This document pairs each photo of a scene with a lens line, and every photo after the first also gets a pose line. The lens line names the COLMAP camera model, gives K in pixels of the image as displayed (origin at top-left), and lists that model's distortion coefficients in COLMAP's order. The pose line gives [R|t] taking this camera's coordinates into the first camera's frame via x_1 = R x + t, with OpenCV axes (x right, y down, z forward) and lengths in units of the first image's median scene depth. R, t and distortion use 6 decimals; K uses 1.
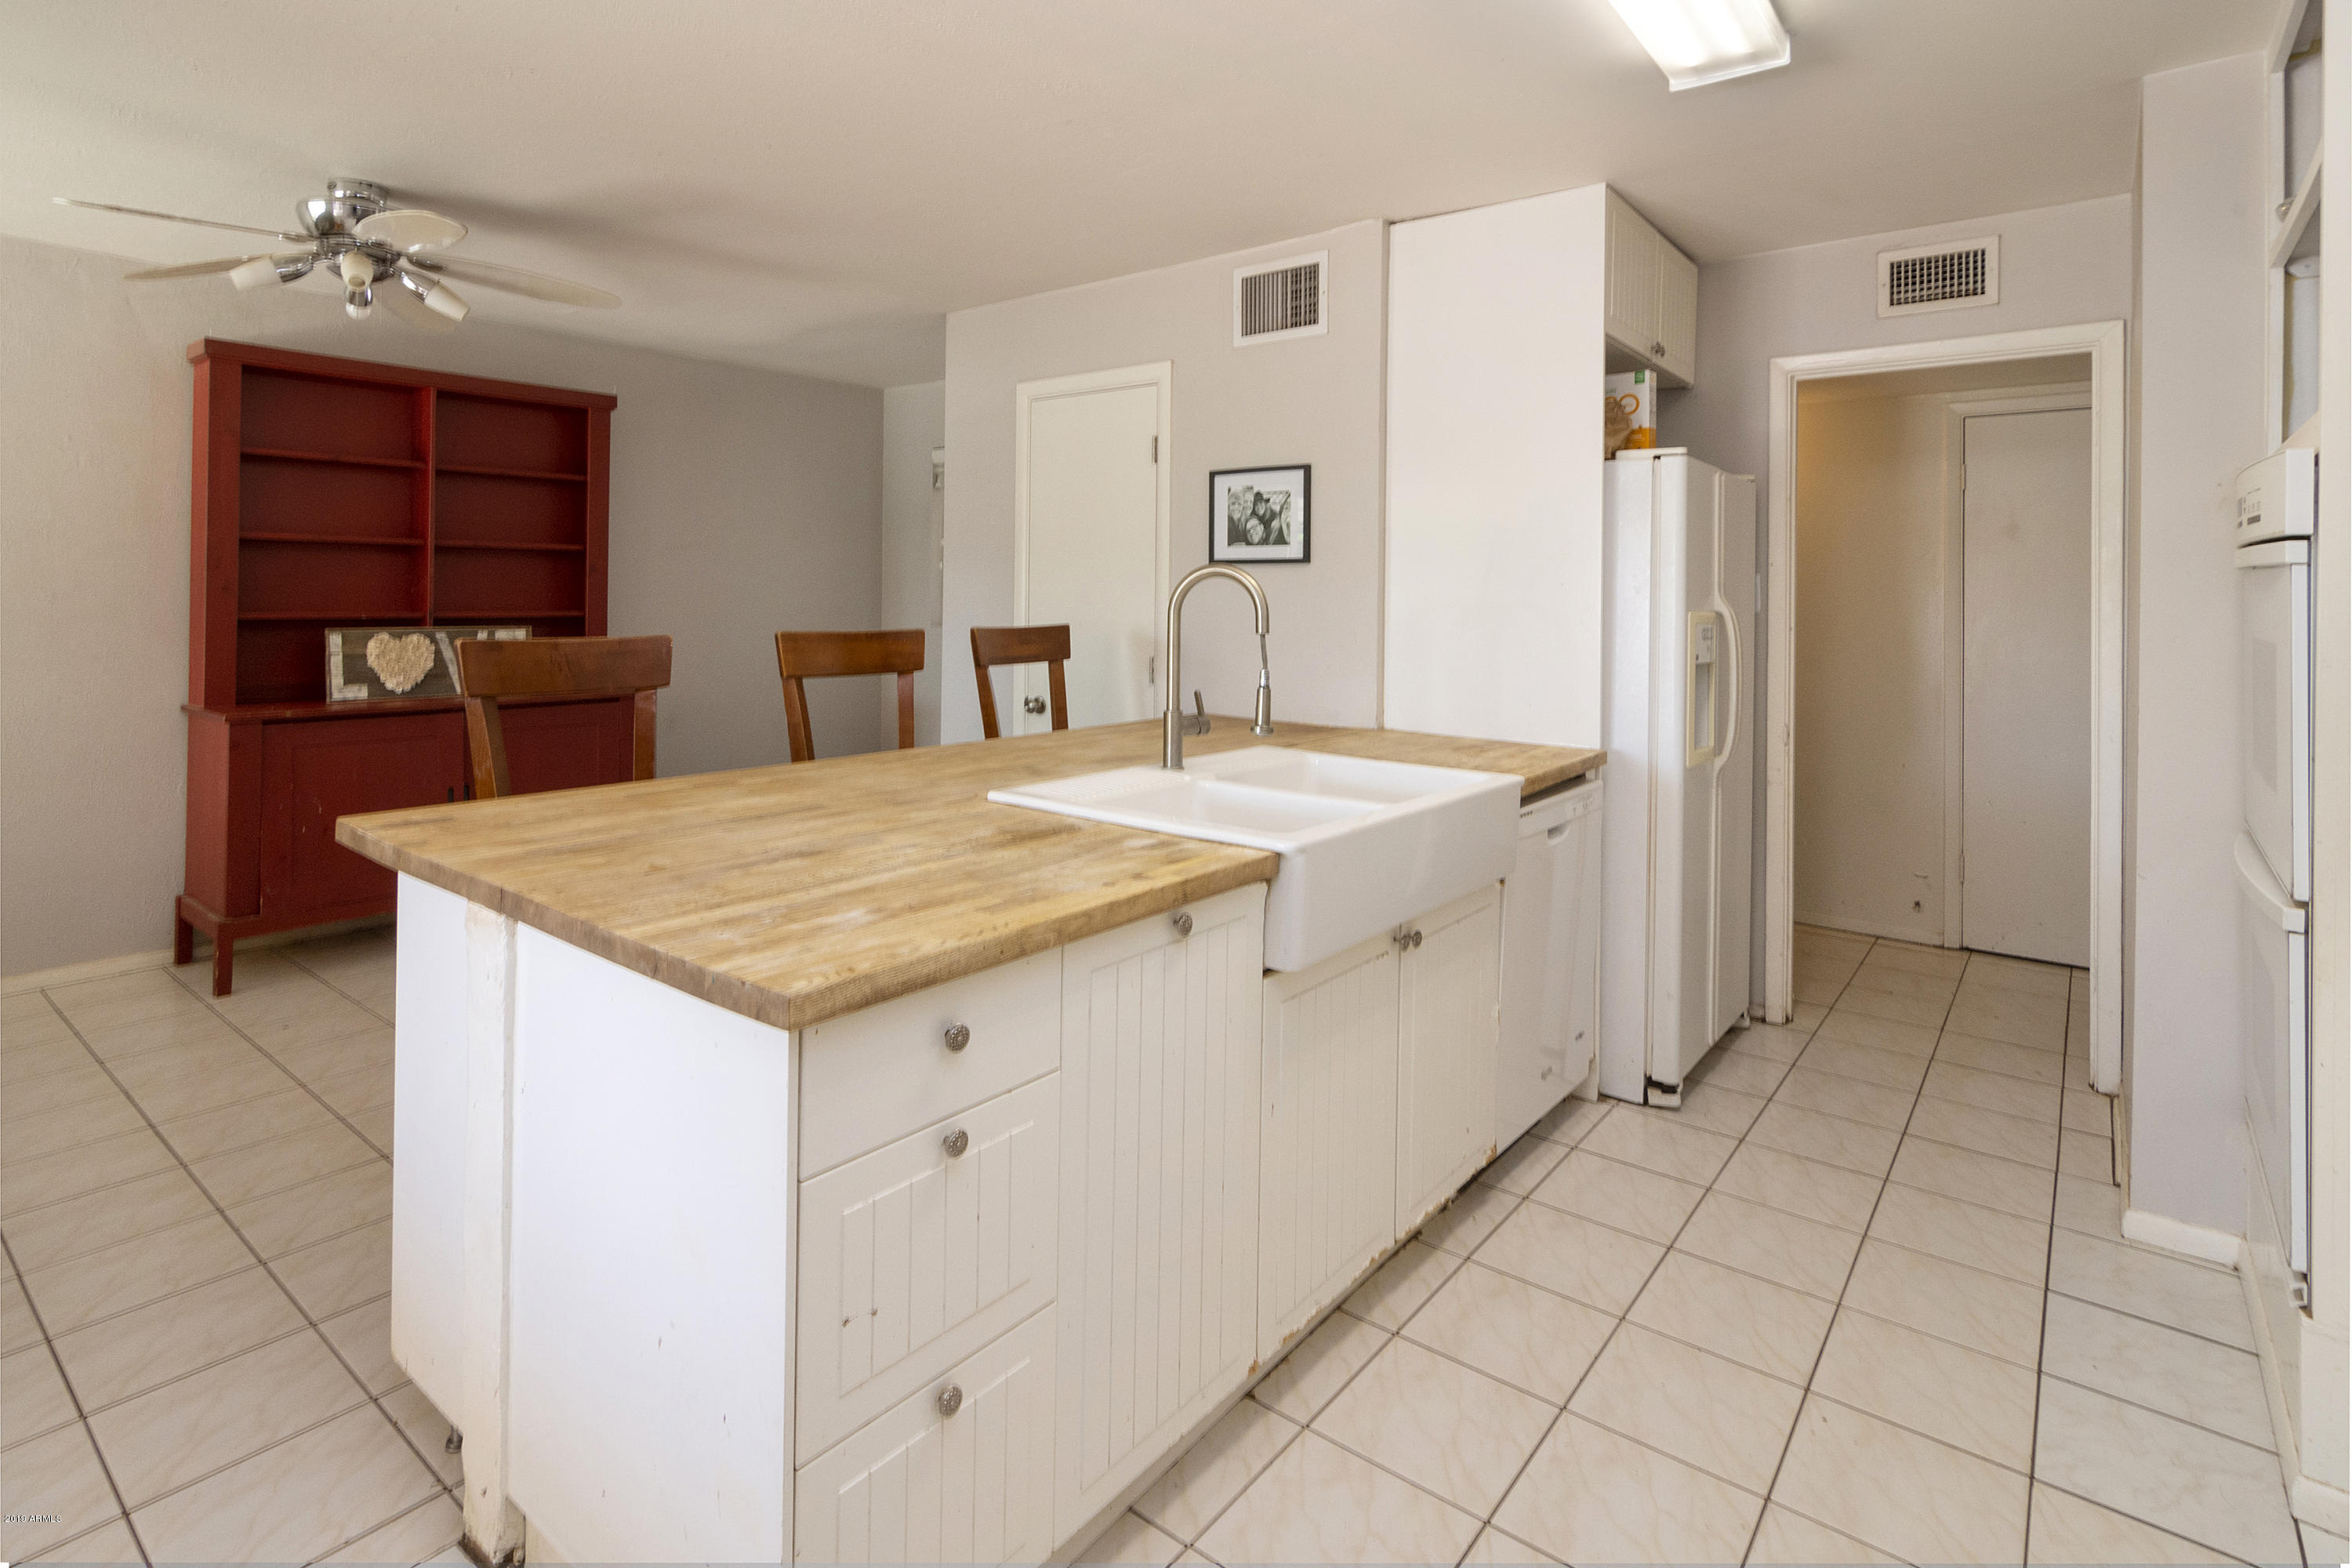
lens RADIAL K [[1182.5, 0, 1176.1], [0, 1182.5, 586.0], [0, 0, 1]] dist [-0.007172, 0.002452]
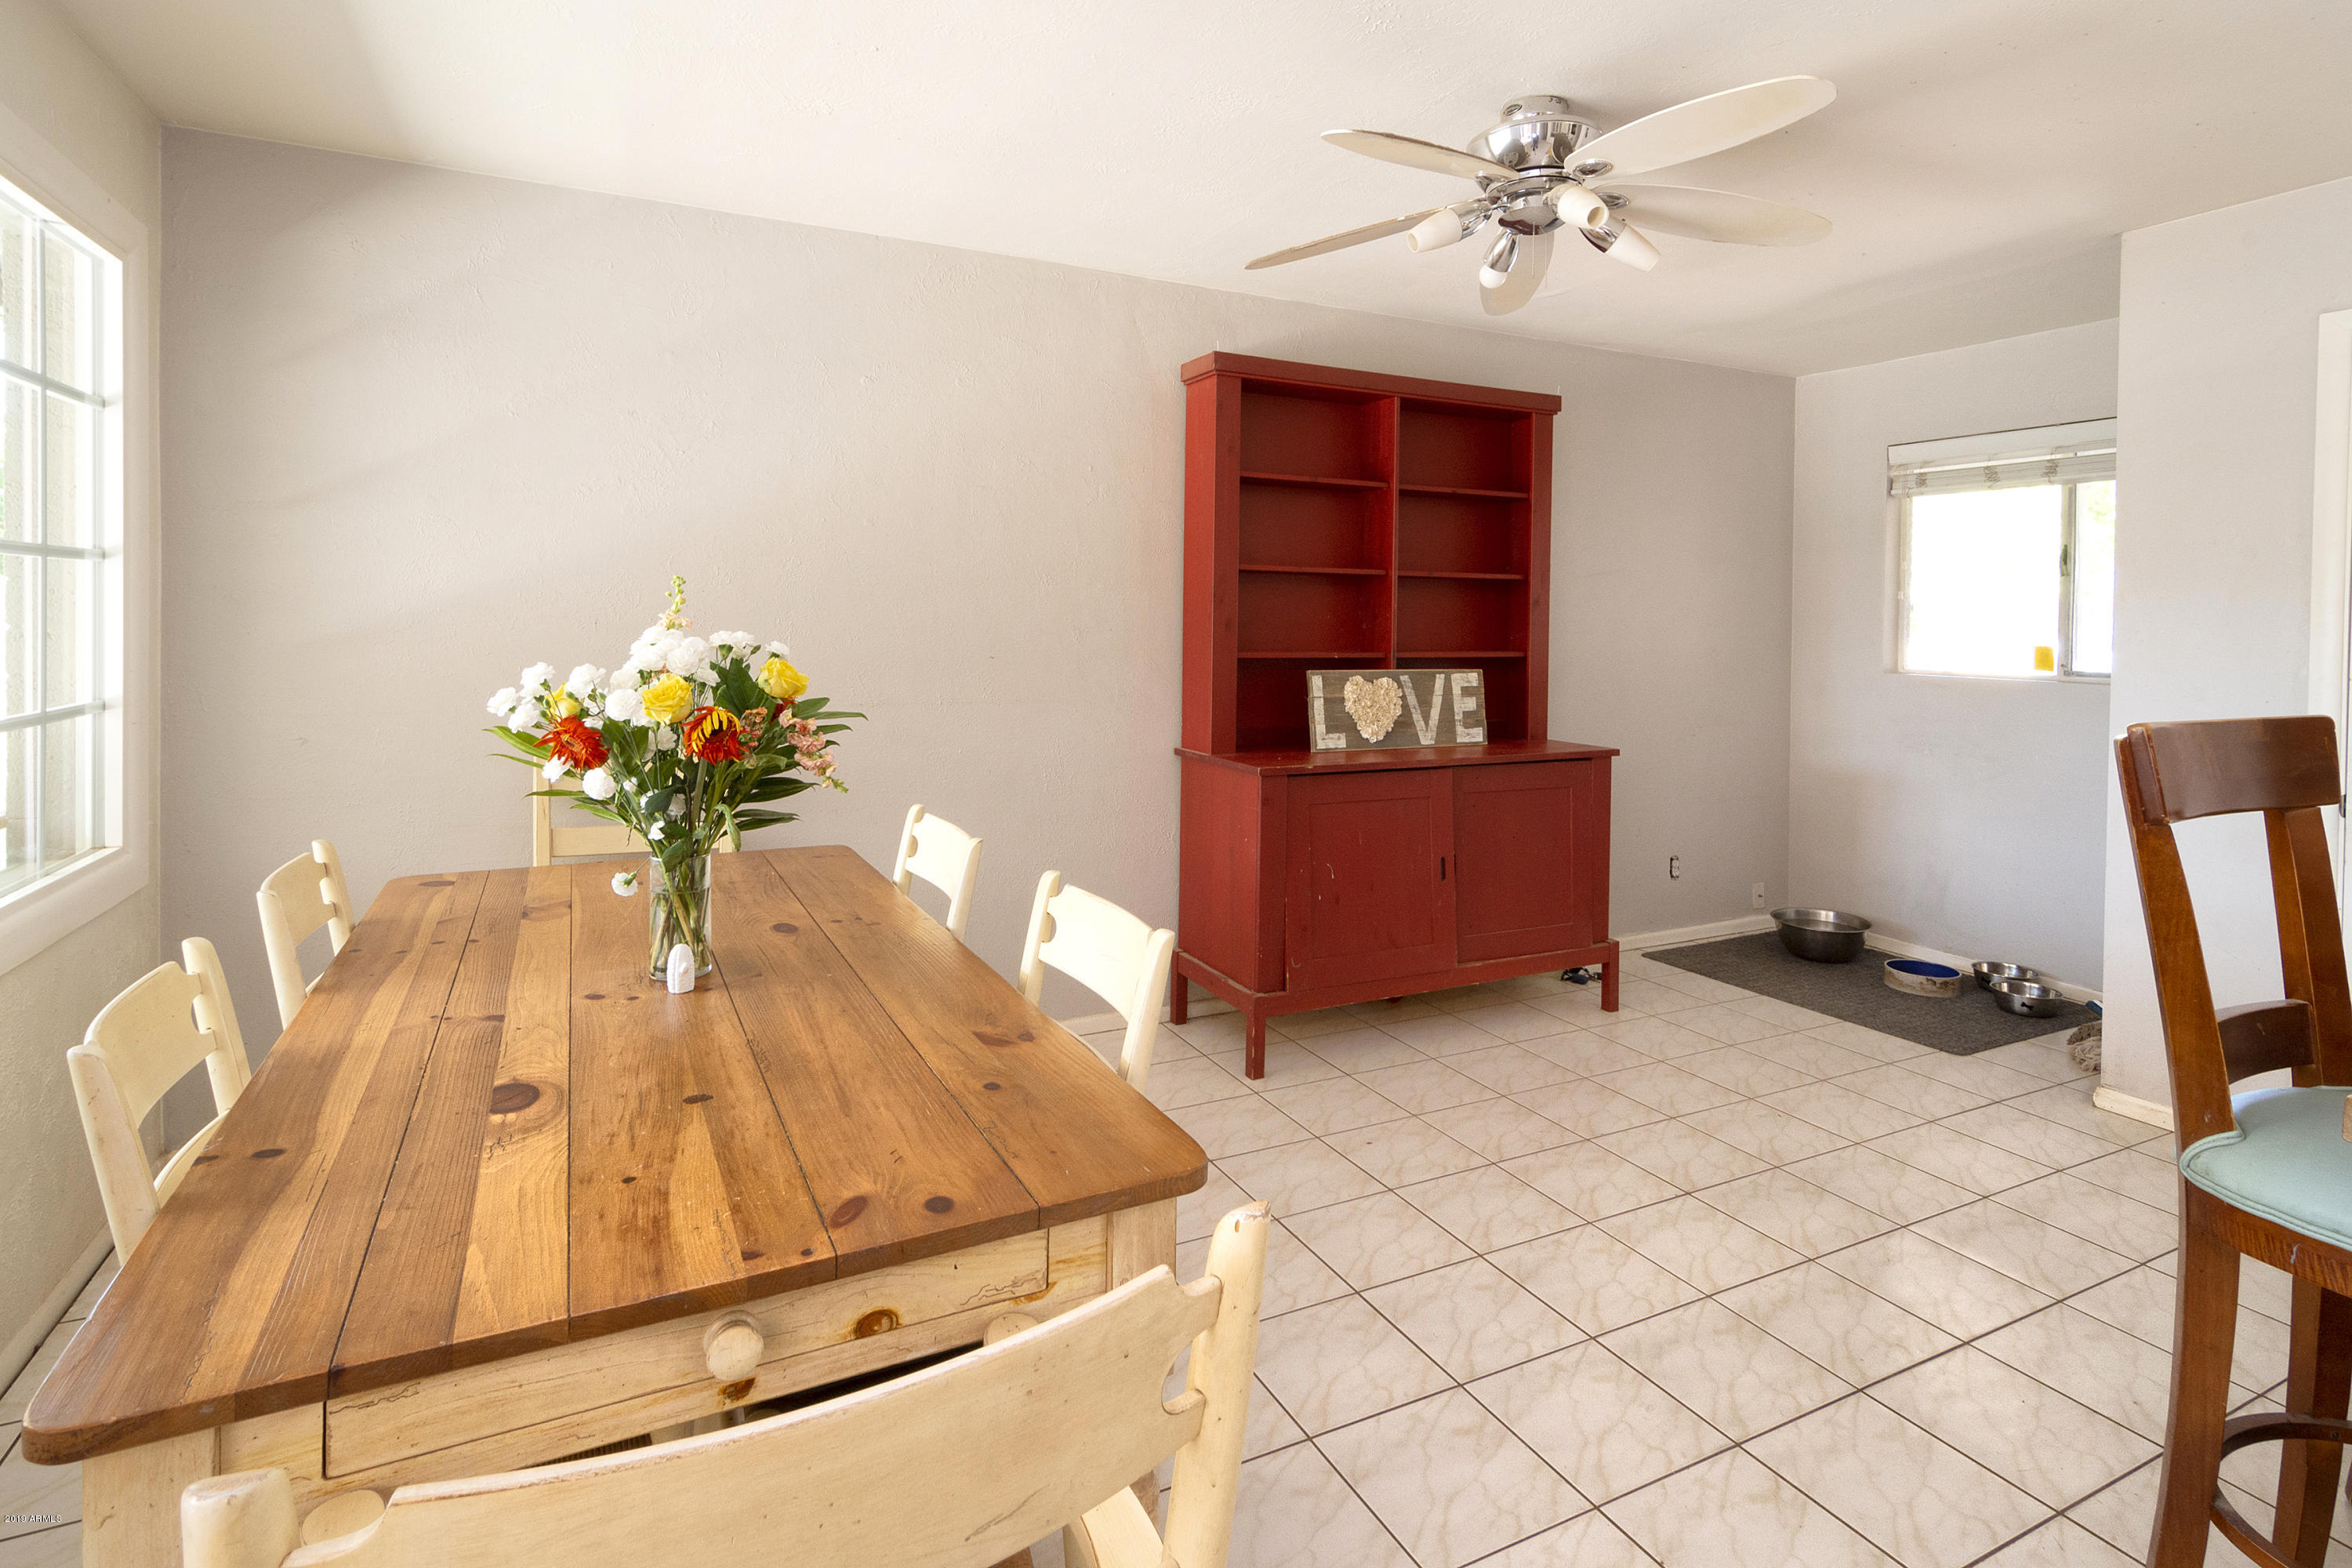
lens RADIAL K [[1182.5, 0, 1213.4], [0, 1182.5, 637.6], [0, 0, 1]] dist [-0.007172, 0.002452]
pose [[0.906681, 0.007876, -0.421743, -0.397025], [-0.000524, 0.999846, 0.017545, -0.003981], [0.421816, -0.015686, 0.906546, 0.147155]]
